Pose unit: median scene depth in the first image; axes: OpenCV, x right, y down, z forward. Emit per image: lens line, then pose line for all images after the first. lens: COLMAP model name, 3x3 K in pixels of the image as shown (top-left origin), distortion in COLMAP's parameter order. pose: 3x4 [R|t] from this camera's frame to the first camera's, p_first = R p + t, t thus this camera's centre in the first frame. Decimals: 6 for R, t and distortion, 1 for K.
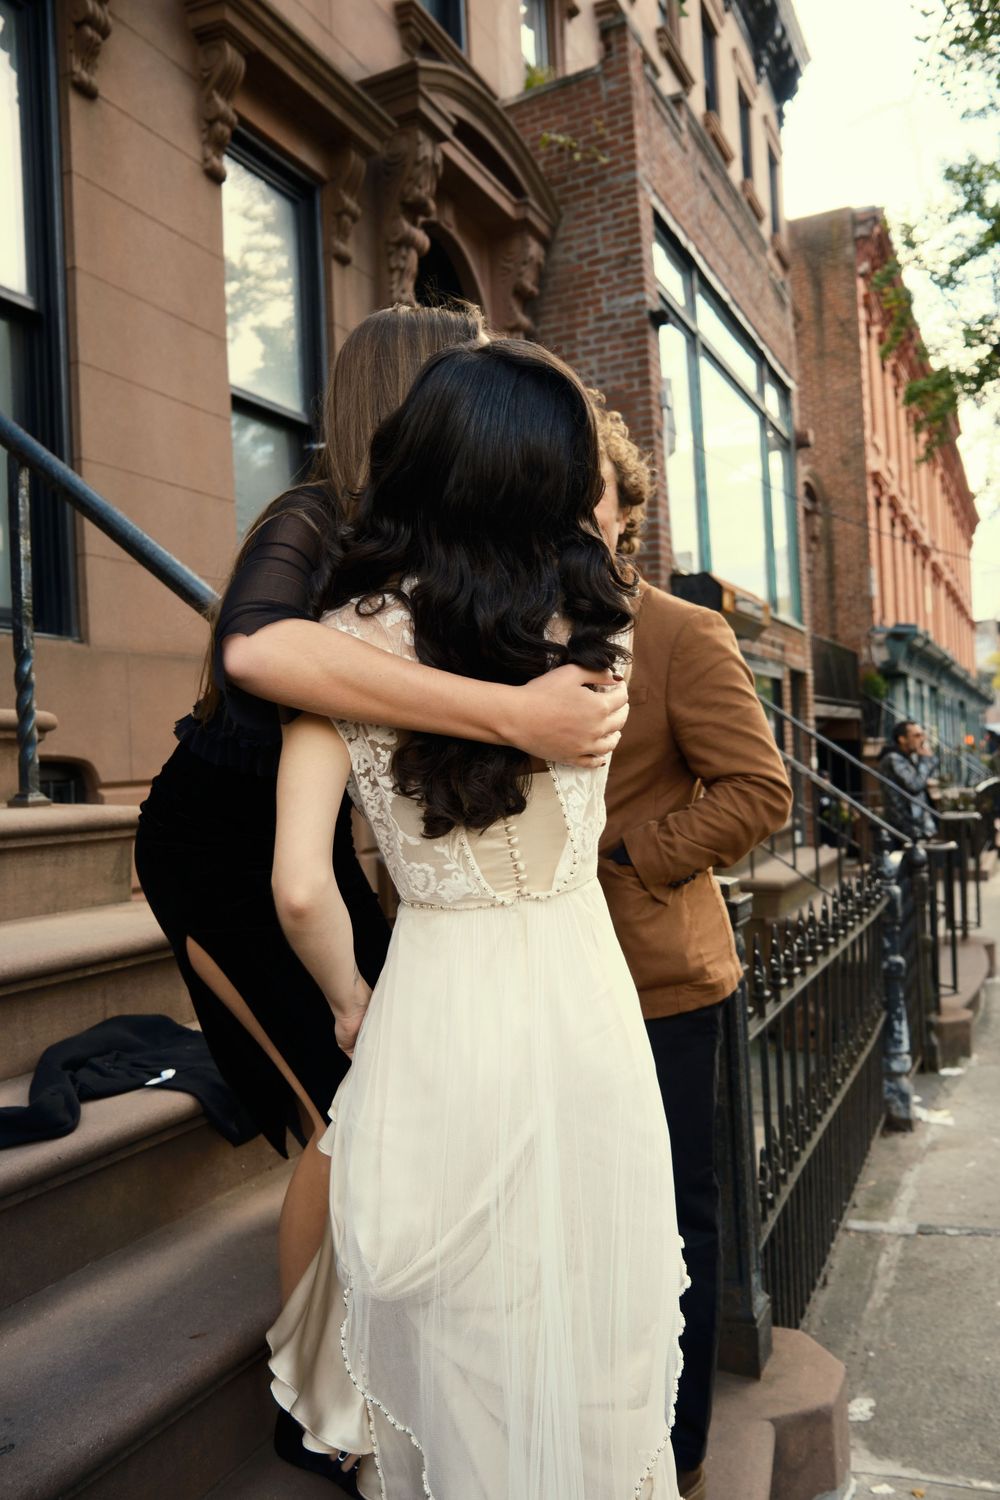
lens RADIAL K [[1213.5, 0, 499.3], [0, 1213.5, 737.8], [0, 0, 1]] dist [-0.020846, 0.029870]
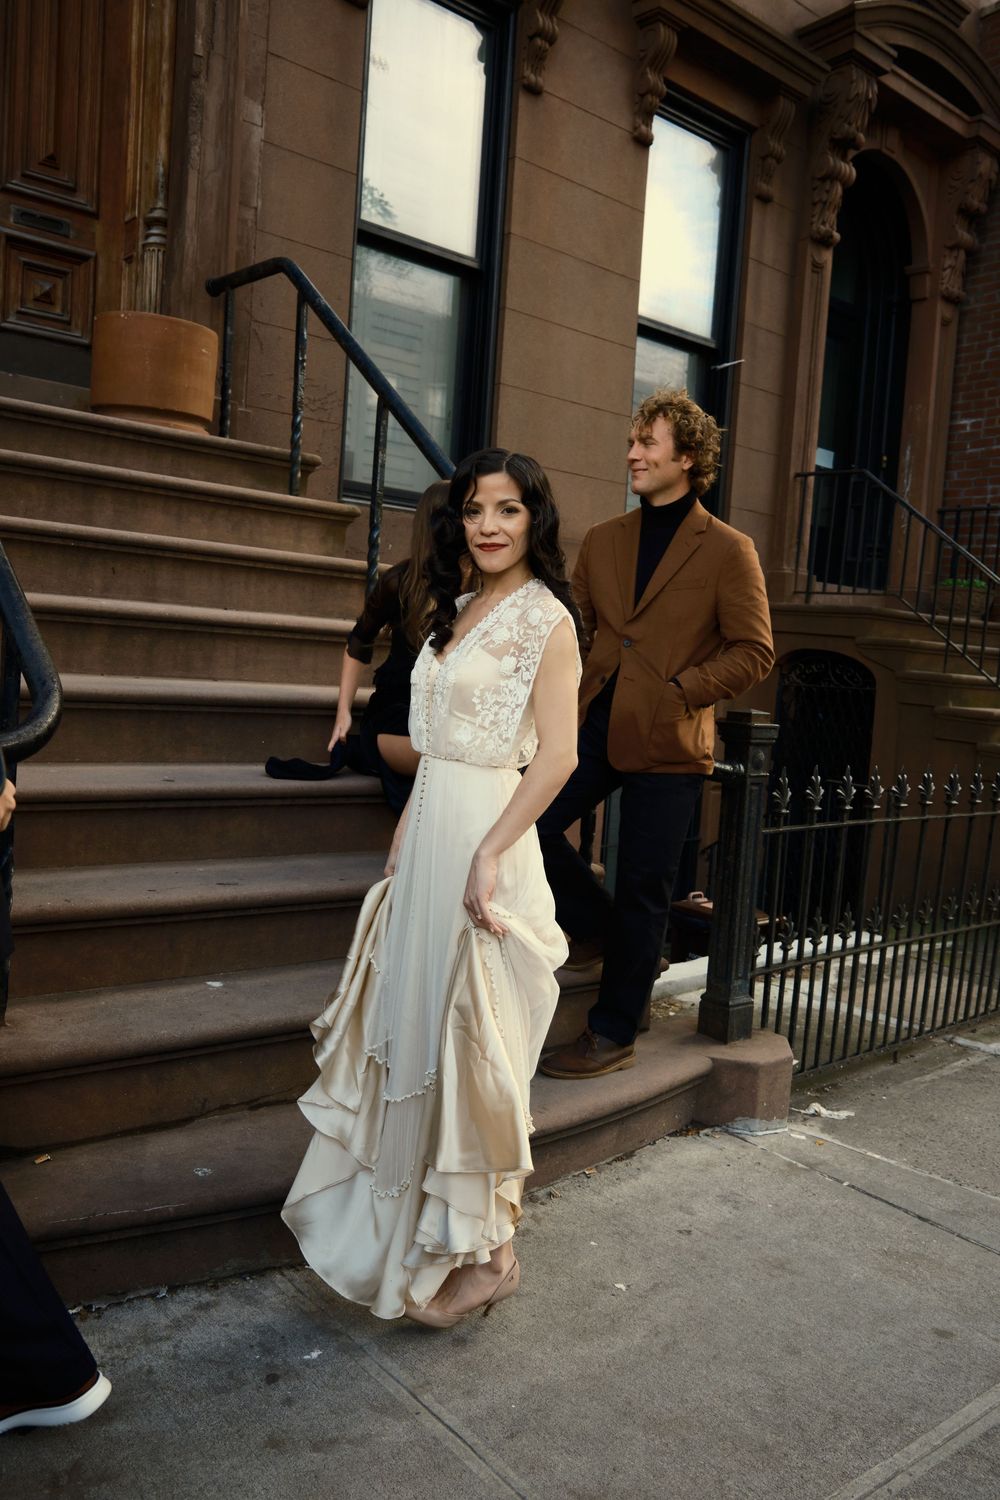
lens RADIAL K [[1213.5, 0, 504.1], [0, 1213.5, 760.9], [0, 0, 1]] dist [-0.020846, 0.029870]
pose [[0.898823, 0.144848, -0.413686, 0.227997], [-0.101273, 0.986909, 0.125518, 0.009106], [0.426451, -0.070923, 0.901726, -0.190902]]
